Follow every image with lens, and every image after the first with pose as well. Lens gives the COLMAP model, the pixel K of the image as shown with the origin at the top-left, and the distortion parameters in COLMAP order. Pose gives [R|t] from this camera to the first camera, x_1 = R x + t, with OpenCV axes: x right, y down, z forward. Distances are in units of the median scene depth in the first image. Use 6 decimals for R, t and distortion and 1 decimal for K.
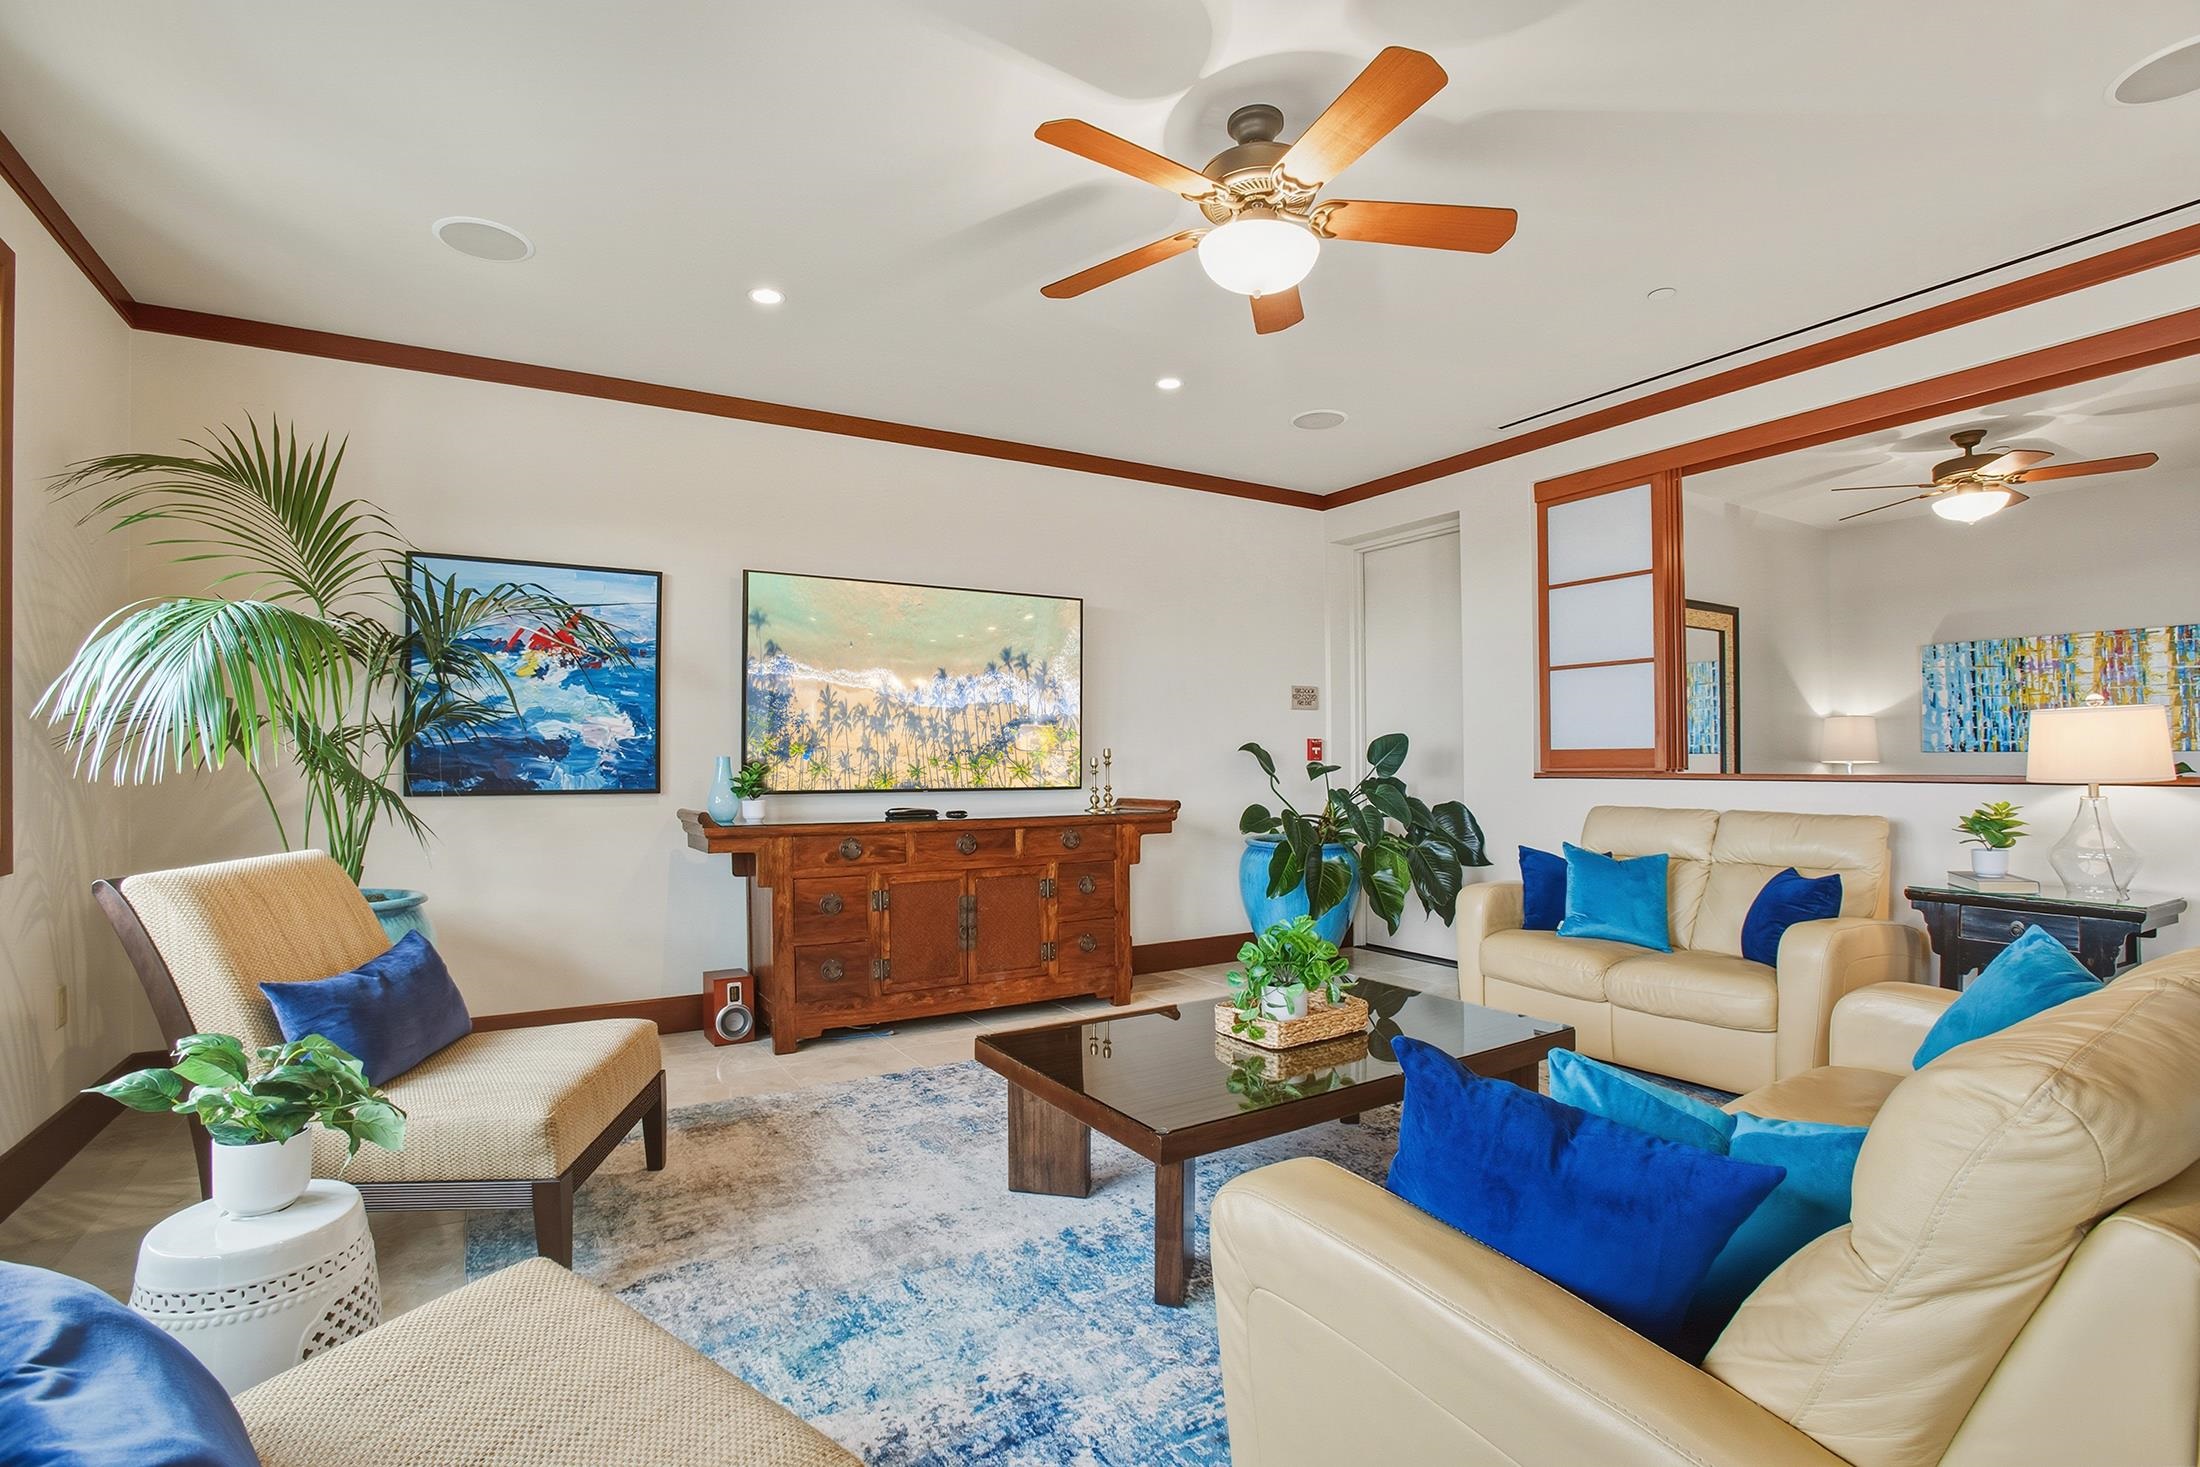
lens RADIAL K [[1020.6, 0, 1048.9], [0, 1020.6, 743.8], [0, 0, 1]] dist [-0.057496, 0.018070]
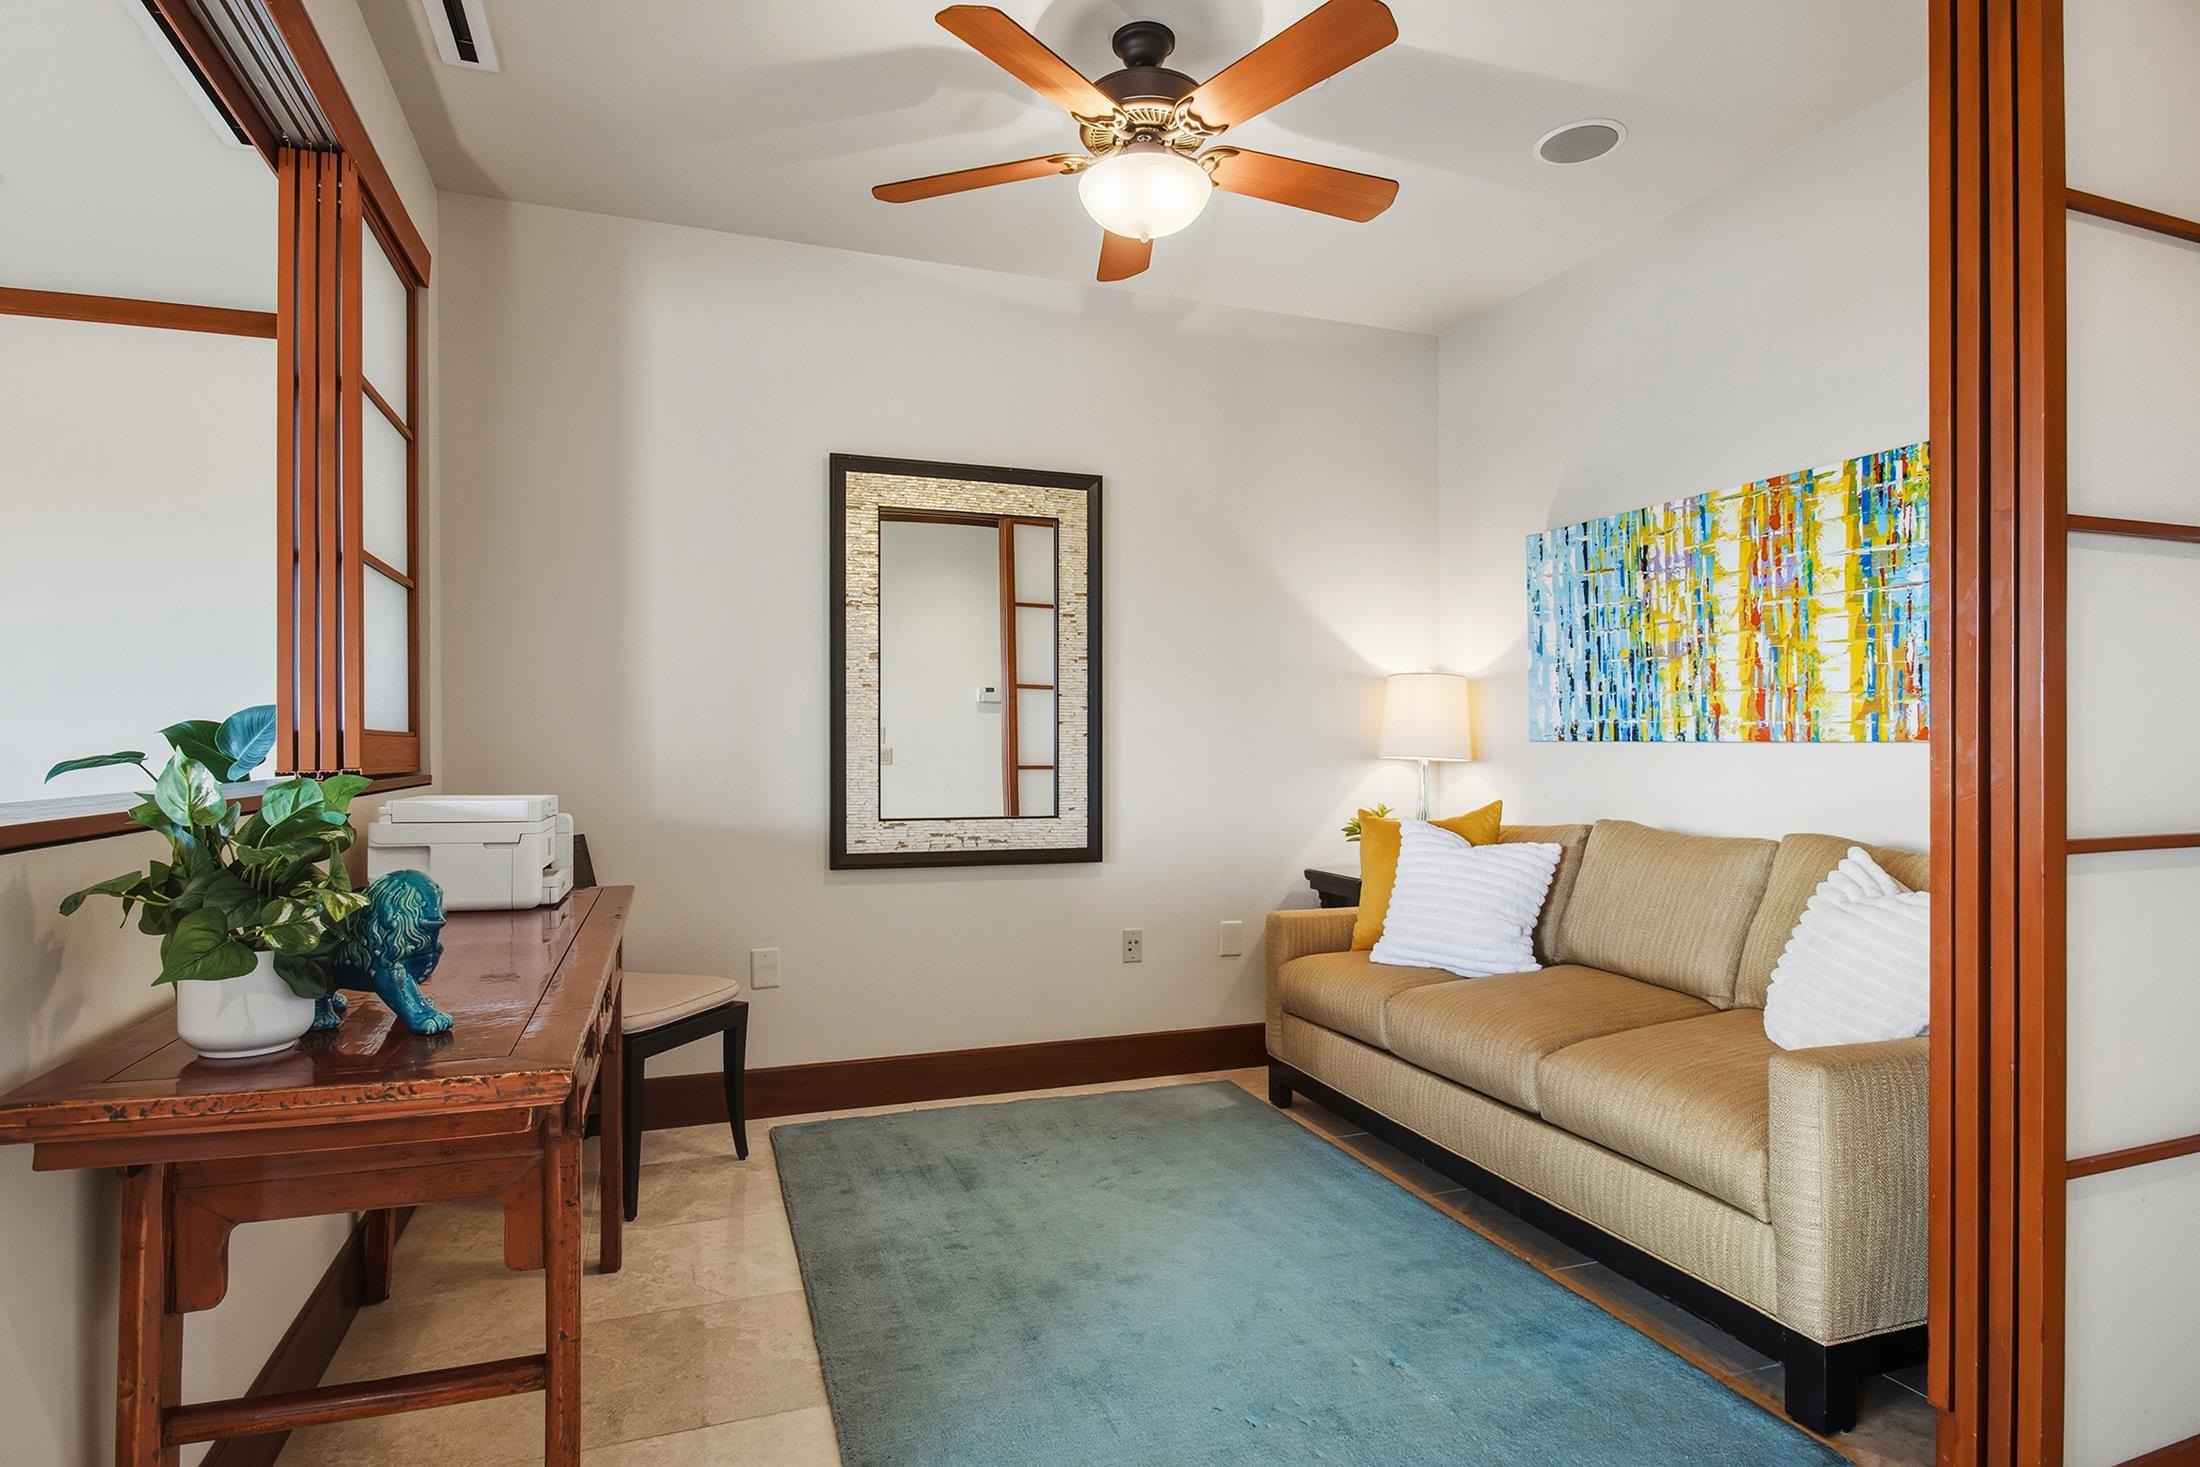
lens RADIAL K [[1160.3, 0, 1067.8], [0, 1160.3, 757.2], [0, 0, 1]] dist [0.000554, 0.000587]
pose [[0.981046, 0.008071, -0.193604, 0.812472], [-0.003097, 0.999658, 0.025983, 0.001772], [0.193748, -0.024891, 0.980736, 0.368951]]
